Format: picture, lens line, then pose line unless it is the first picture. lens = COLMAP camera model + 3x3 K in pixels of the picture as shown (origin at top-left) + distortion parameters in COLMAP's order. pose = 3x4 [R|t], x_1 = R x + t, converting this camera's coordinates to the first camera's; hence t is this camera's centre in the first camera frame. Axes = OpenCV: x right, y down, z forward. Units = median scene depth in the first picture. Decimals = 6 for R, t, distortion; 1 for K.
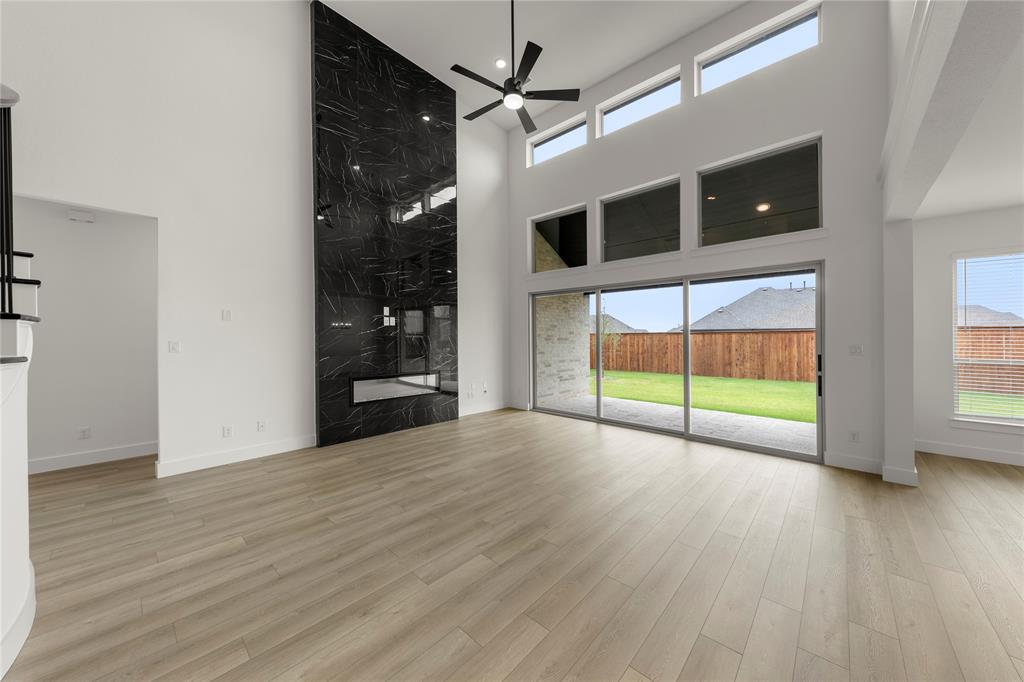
lens RADIAL K [[348.8, 0, 512.0], [0, 348.8, 341.0], [0, 0, 1]] dist [0.019705, 0.000035]
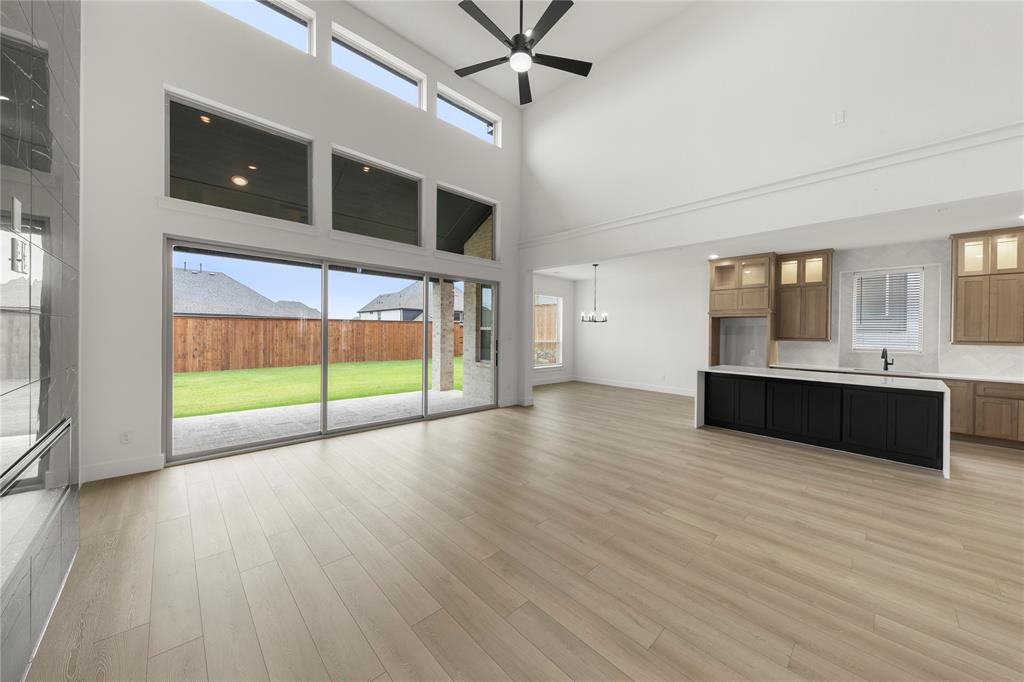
lens RADIAL K [[363.4, 0, 512.0], [0, 363.4, 341.0], [0, 0, 1]] dist [0.012244, -0.000185]
pose [[0.068097, -0.030470, 0.997213, -0.802883], [-0.009468, 0.999469, 0.031186, -0.010914], [-0.997634, -0.011565, 0.067773, 0.851189]]
